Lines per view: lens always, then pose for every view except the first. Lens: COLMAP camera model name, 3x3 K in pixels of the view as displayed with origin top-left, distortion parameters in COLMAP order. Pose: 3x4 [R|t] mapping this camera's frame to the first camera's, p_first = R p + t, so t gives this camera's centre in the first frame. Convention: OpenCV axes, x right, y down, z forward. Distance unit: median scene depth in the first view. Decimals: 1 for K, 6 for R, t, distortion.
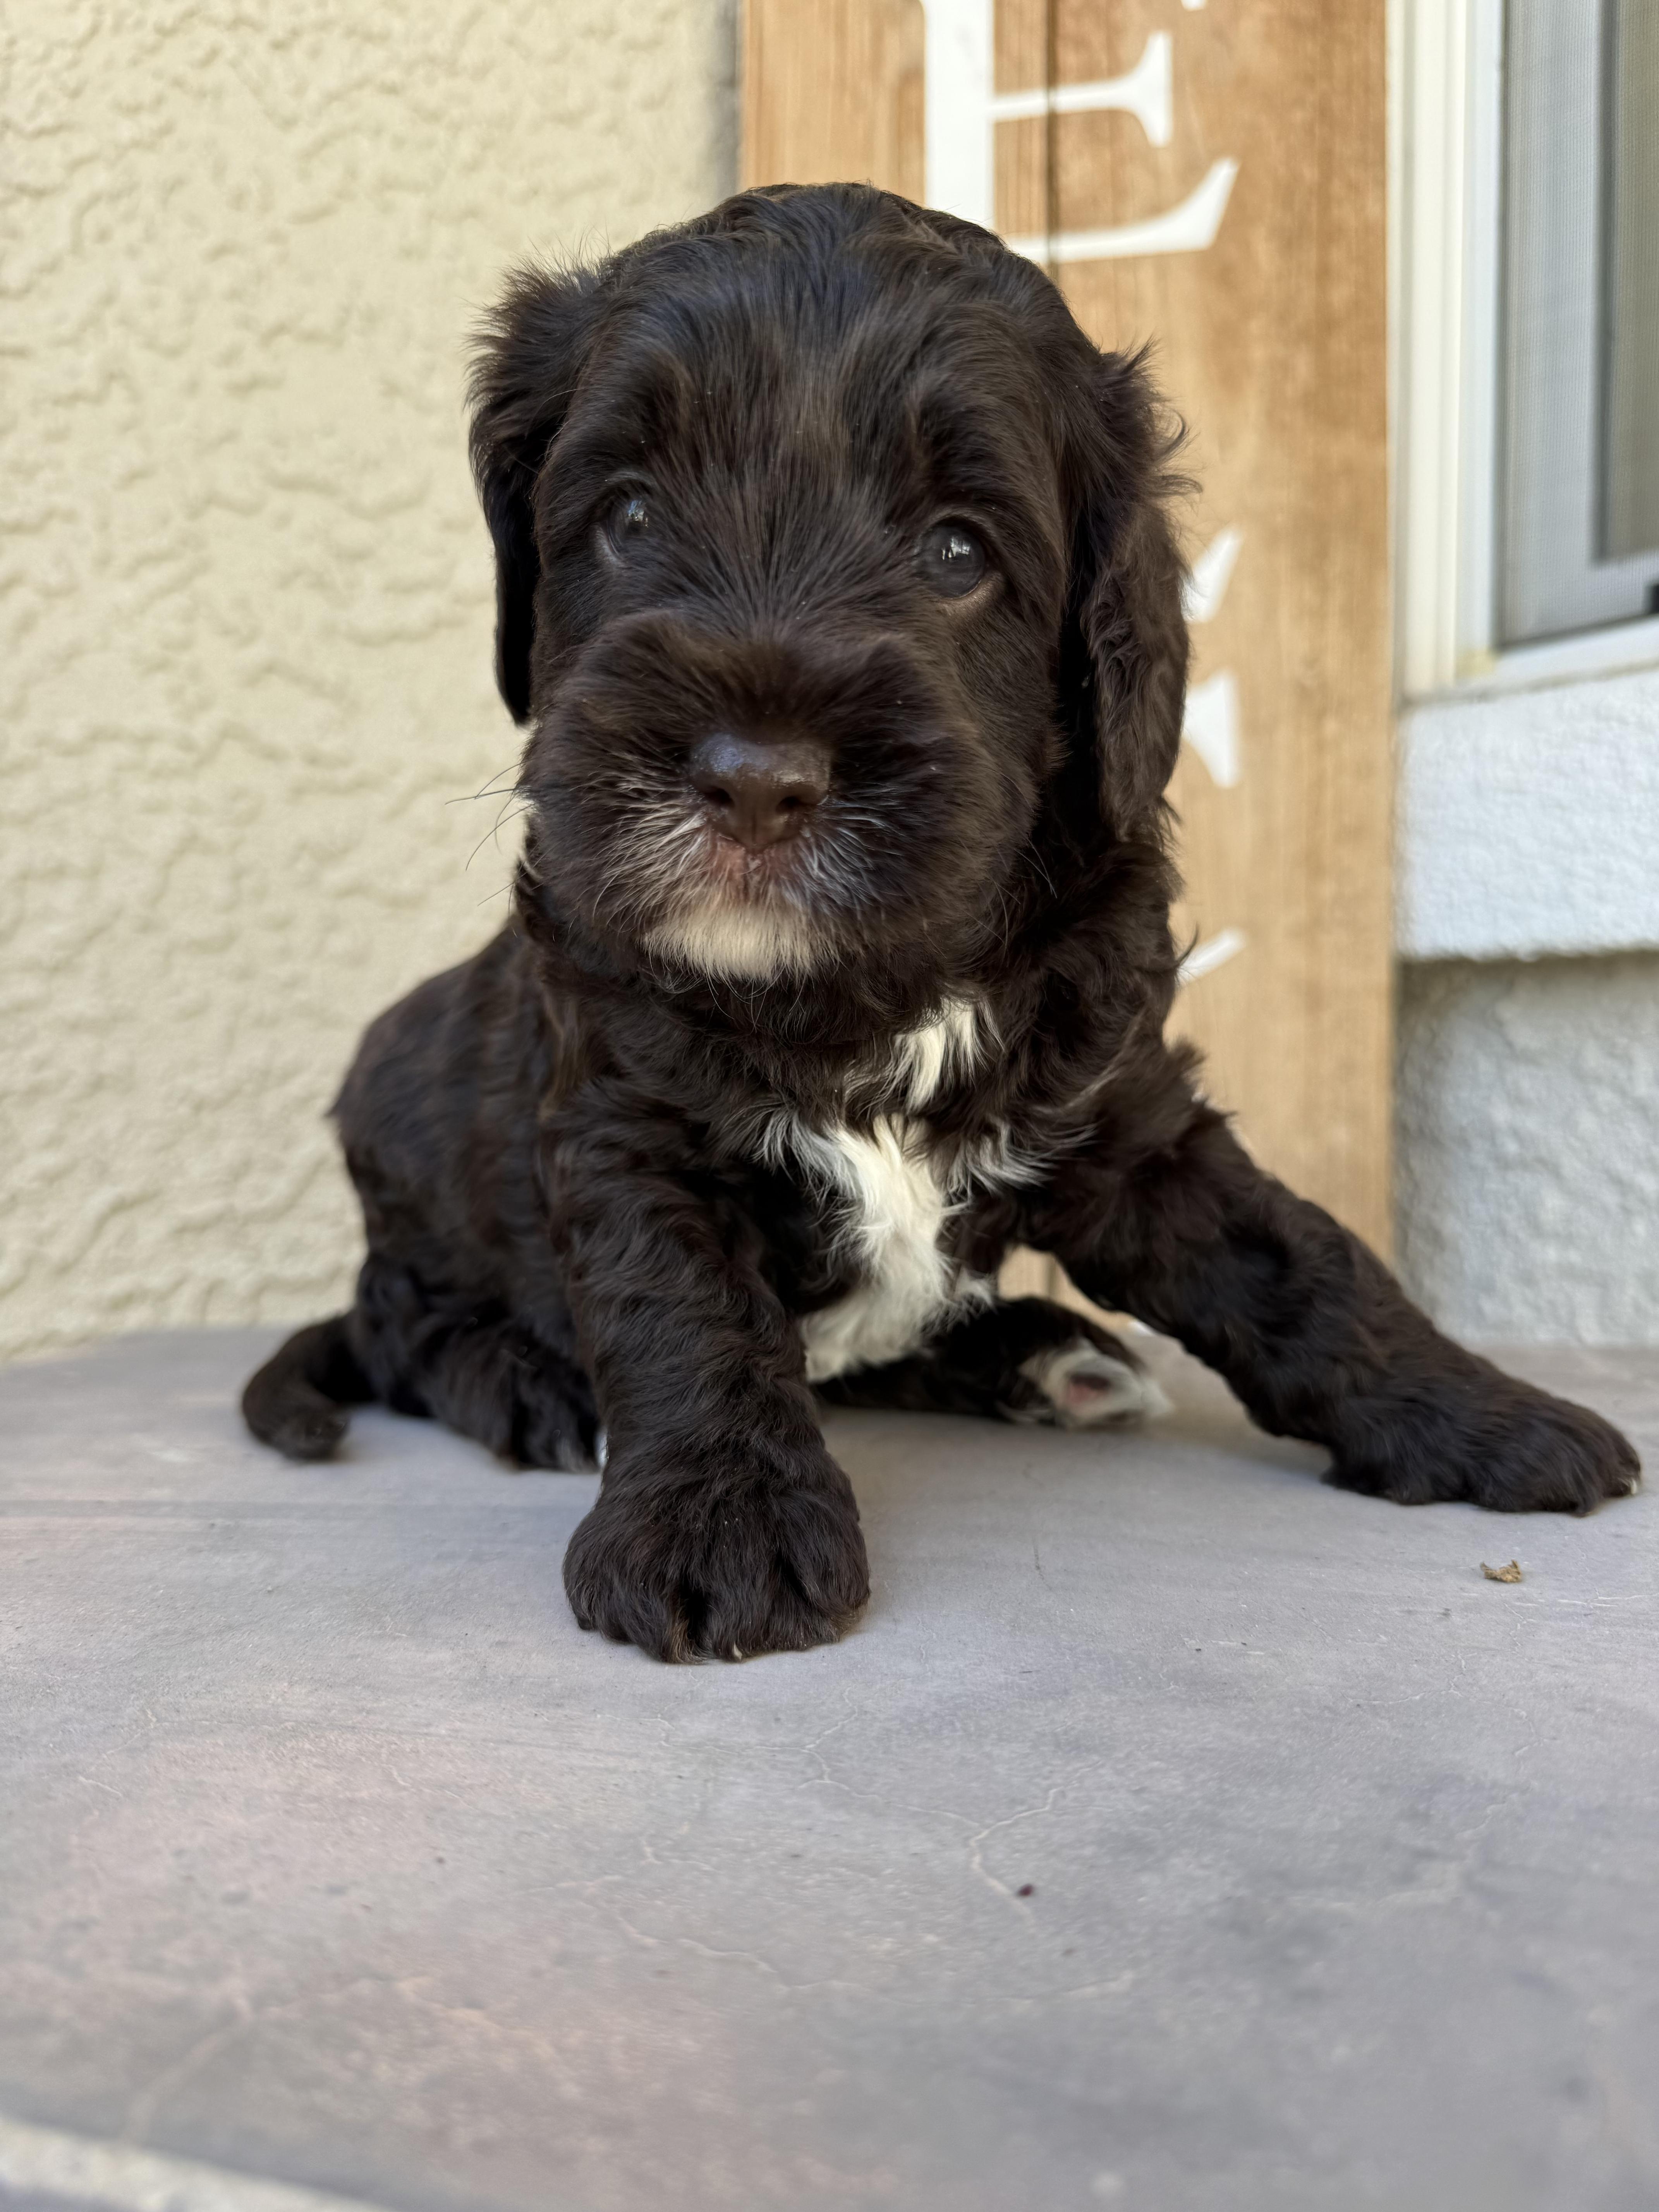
lens RADIAL K [[1573.0, 0, 819.7], [0, 1573.0, 1132.9], [0, 0, 1]] dist [-0.025019, 0.007261]
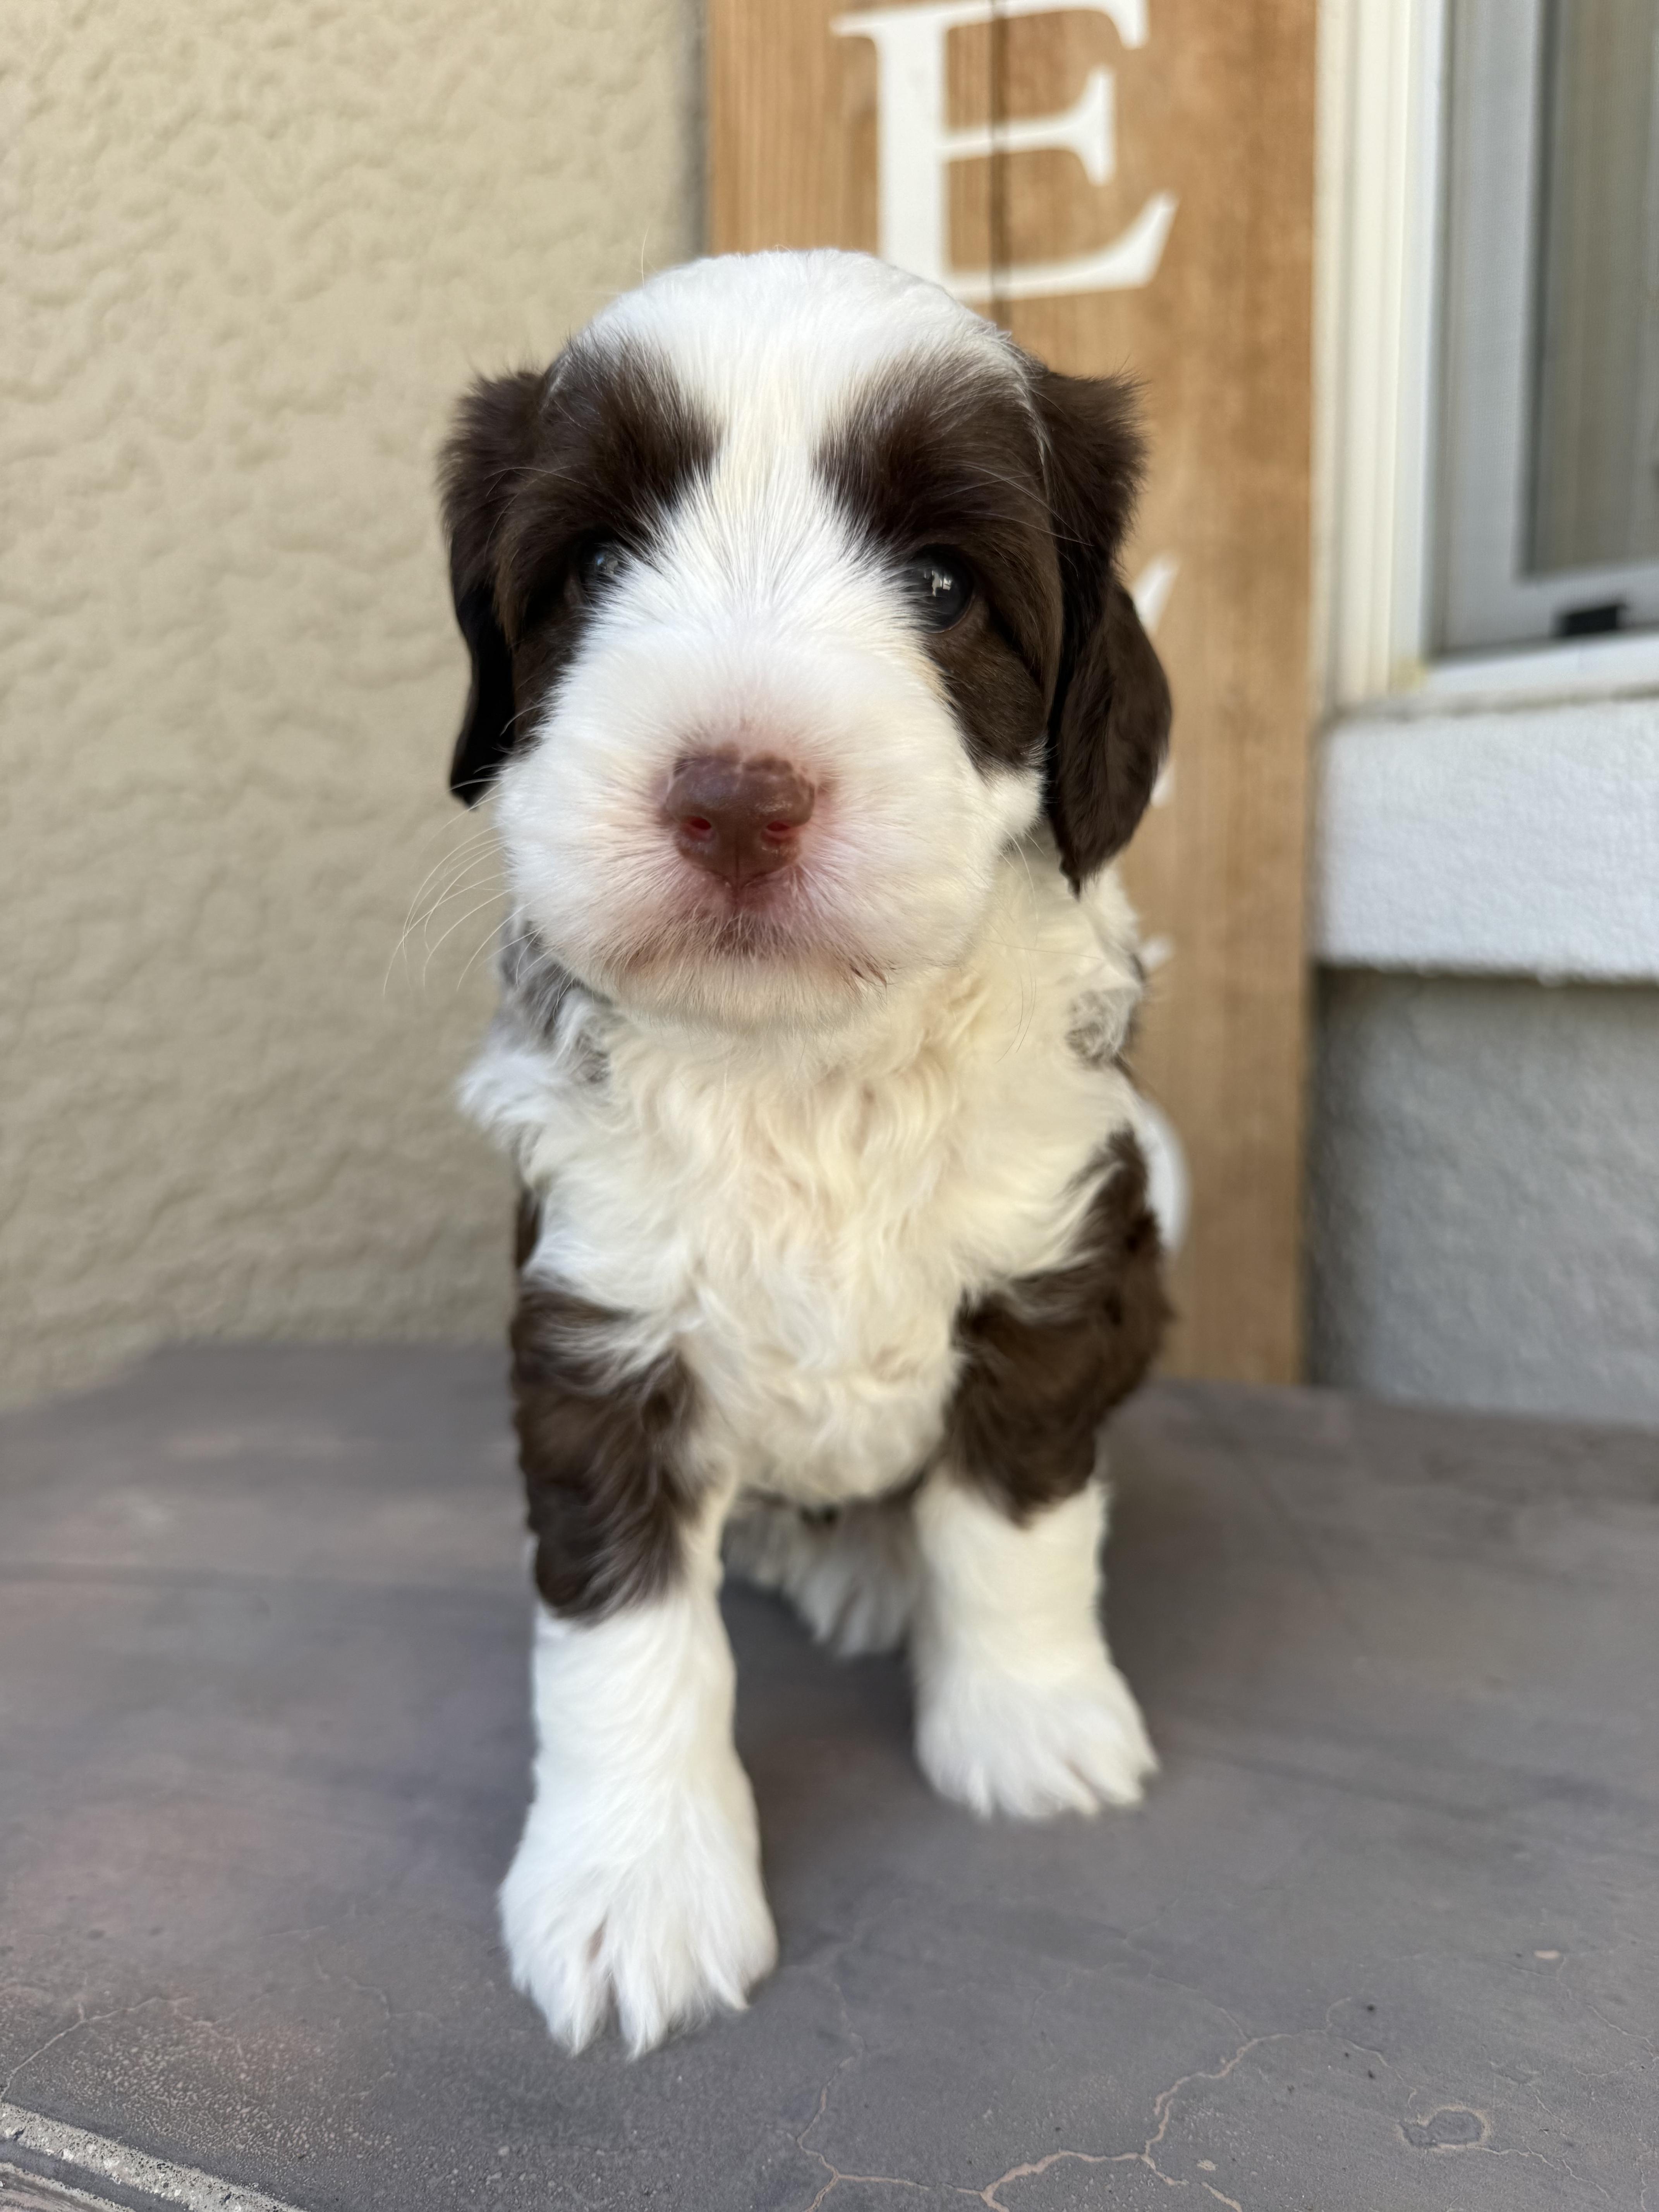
lens RADIAL K [[1577.2, 0, 829.5], [0, 1577.2, 1106.0], [0, 0, 1]] dist [-0.023230, -0.002295]
pose [[0.997871, -0.001096, -0.065209, 0.108397], [0.006576, 0.996454, 0.083885, -0.110094], [0.064885, -0.084135, 0.994340, -0.109765]]
